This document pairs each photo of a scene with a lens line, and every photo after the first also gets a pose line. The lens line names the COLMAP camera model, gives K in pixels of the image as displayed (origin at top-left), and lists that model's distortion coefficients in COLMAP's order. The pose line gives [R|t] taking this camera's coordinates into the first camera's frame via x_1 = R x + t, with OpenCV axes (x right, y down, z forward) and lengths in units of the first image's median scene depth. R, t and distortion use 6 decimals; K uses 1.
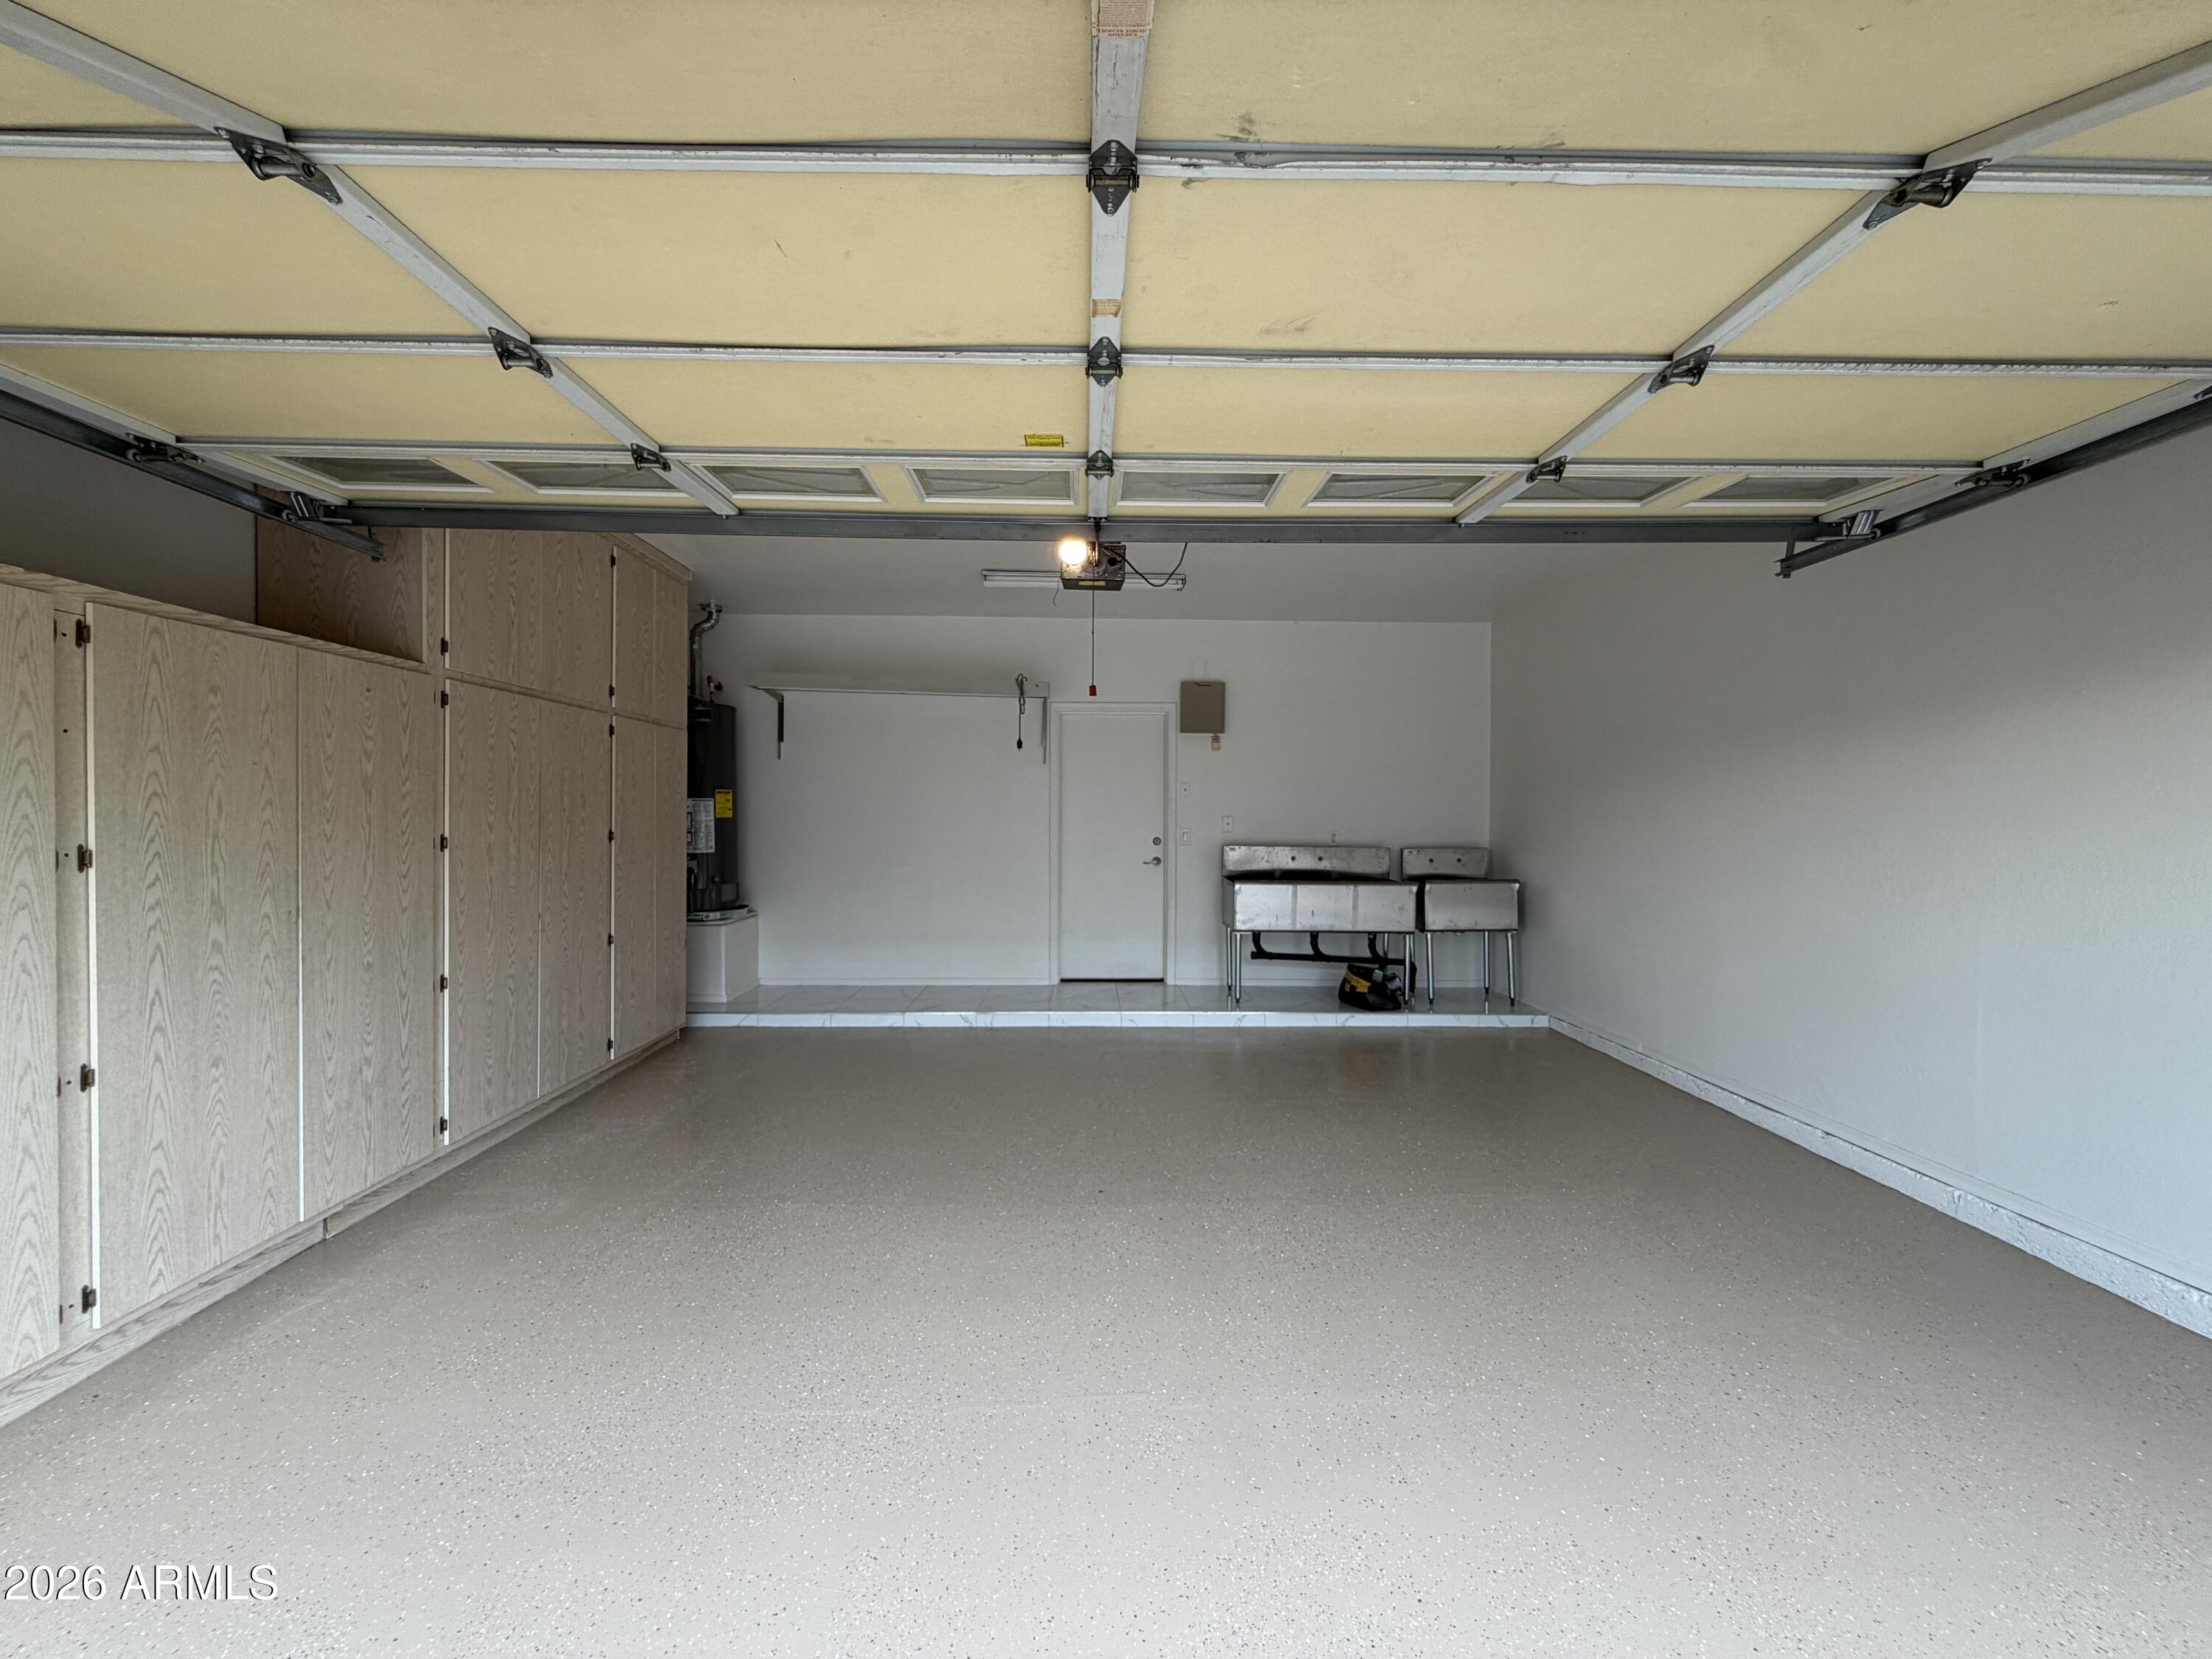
lens RADIAL K [[894.3, 0, 1097.7], [0, 894.3, 824.1], [0, 0, 1]] dist [-0.001362, -0.000039]
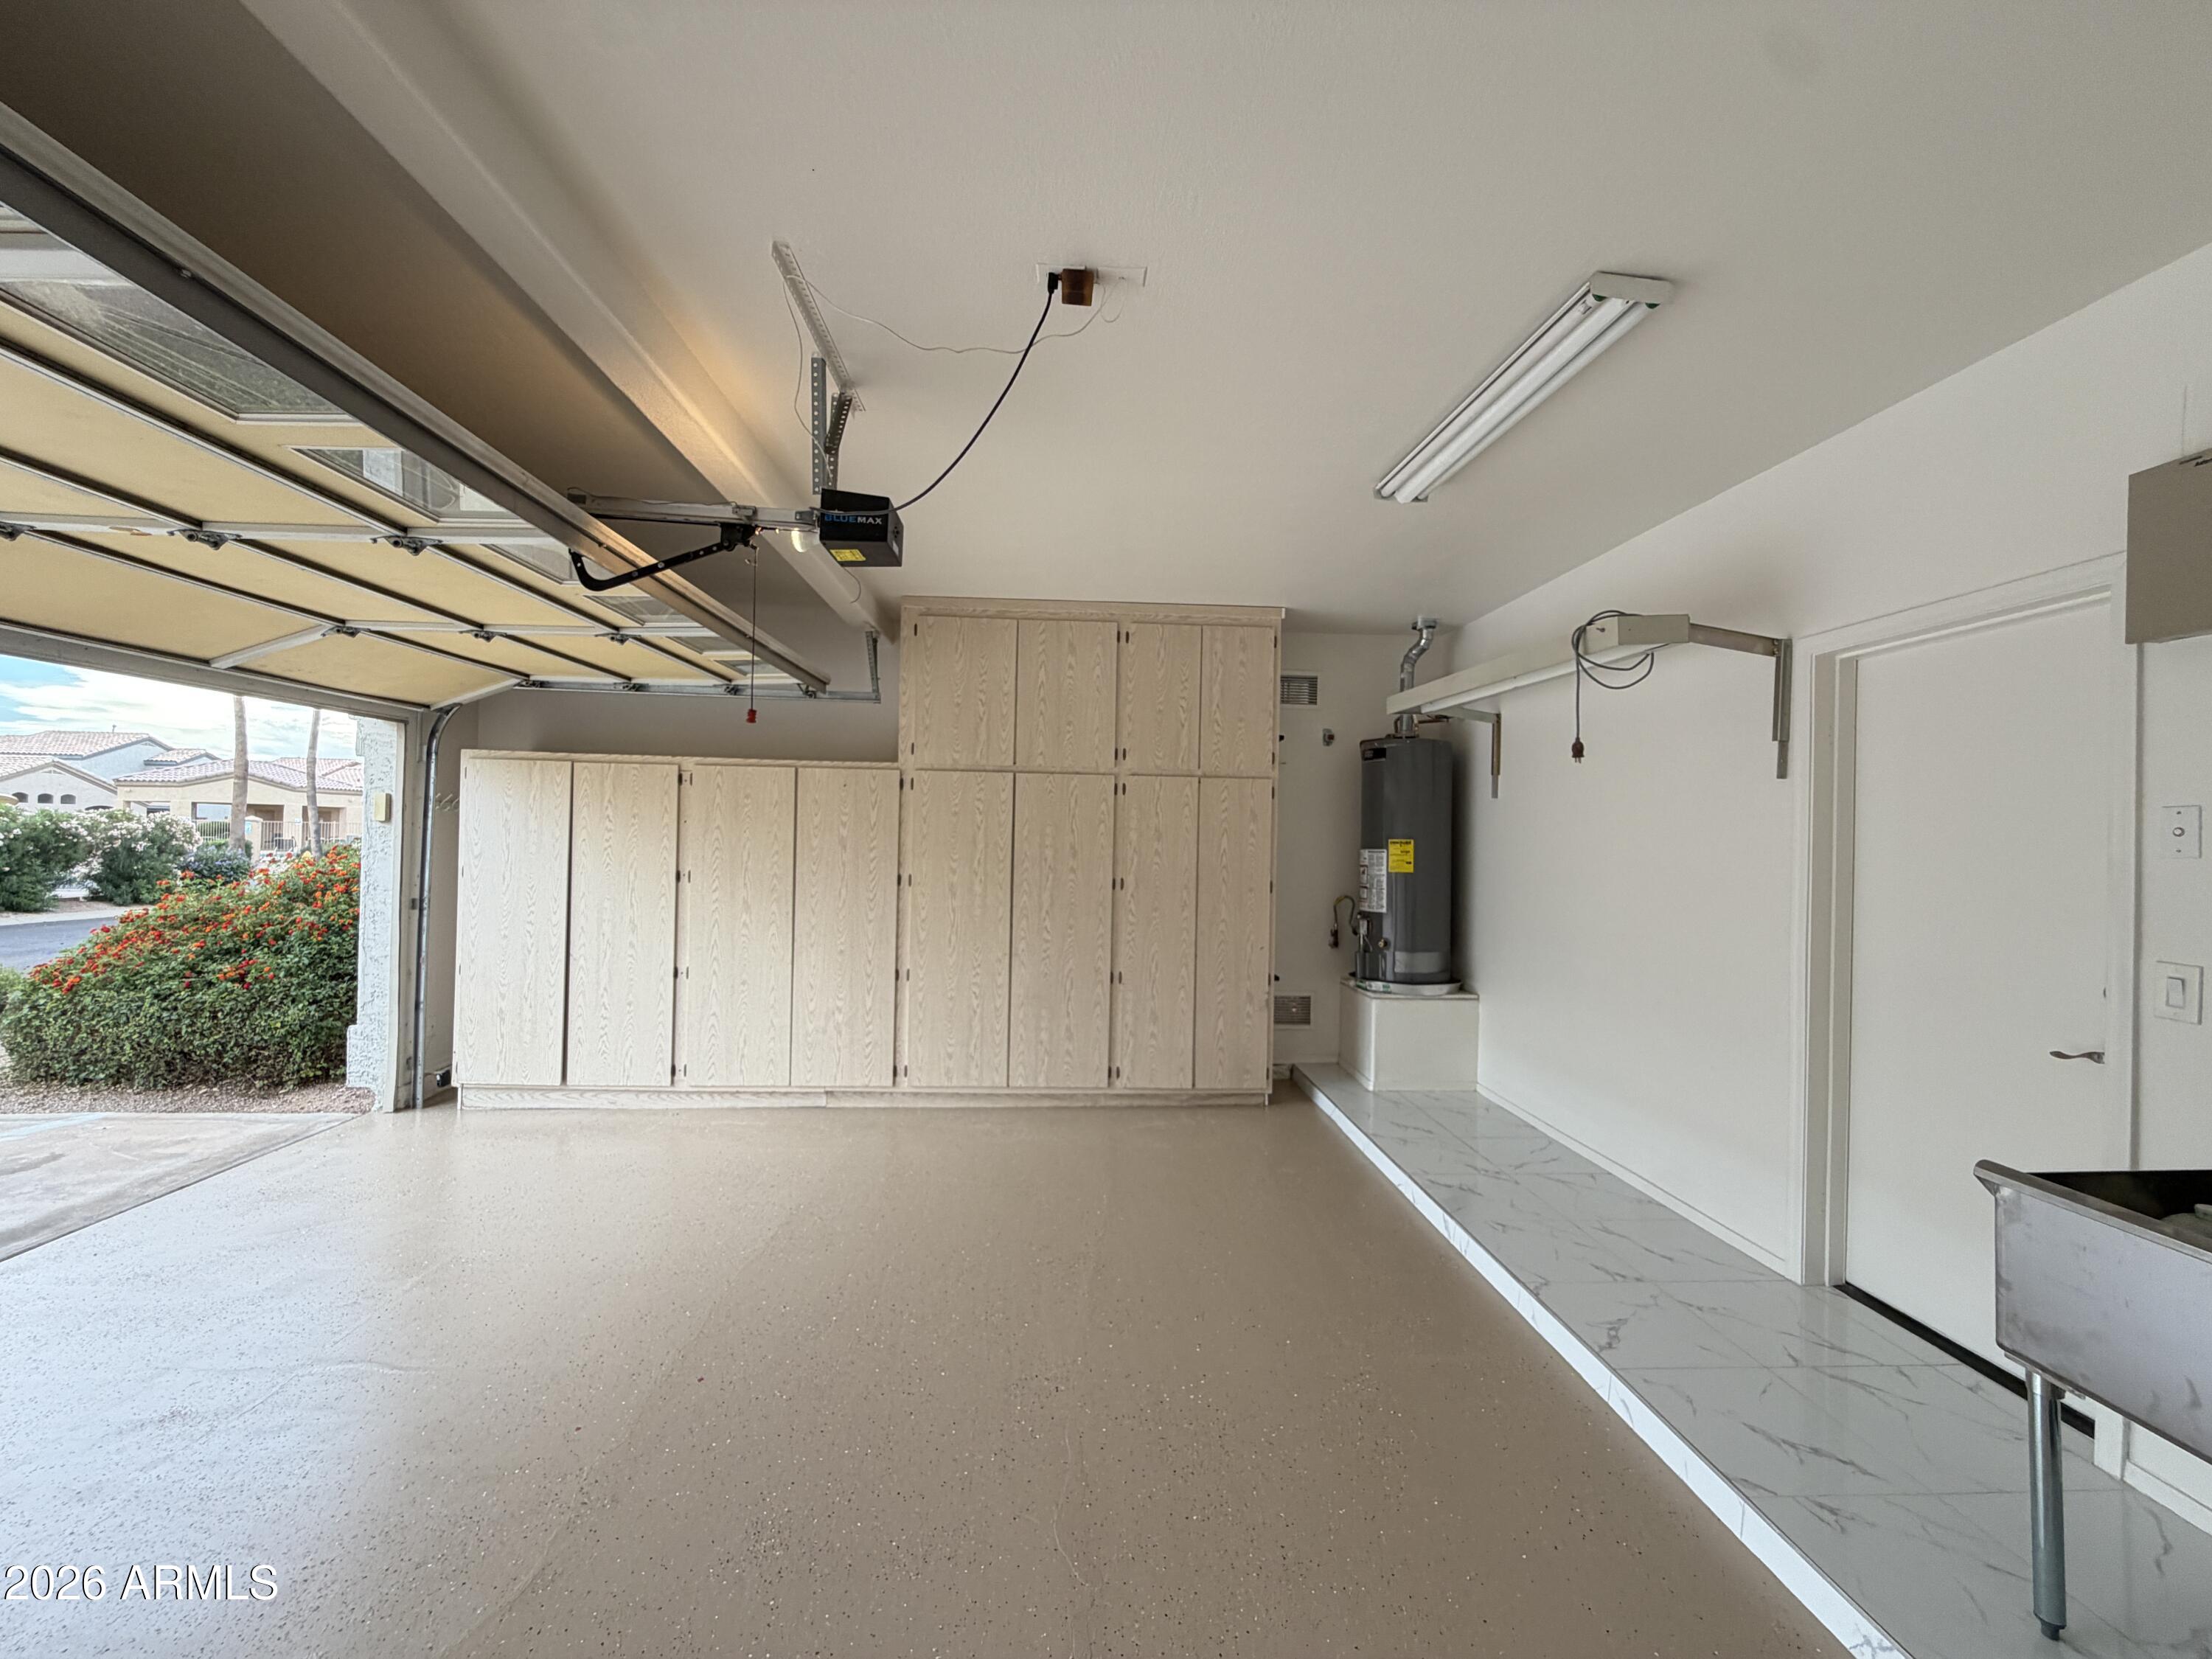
lens RADIAL K [[894.3, 0, 1094.4], [0, 894.3, 826.3], [0, 0, 1]] dist [-0.001362, -0.000039]
pose [[0.032149, -0.020360, -0.999276, 0.714065], [-0.027873, 0.999385, -0.021259, -0.042532], [0.999094, 0.028536, 0.031562, 1.171870]]
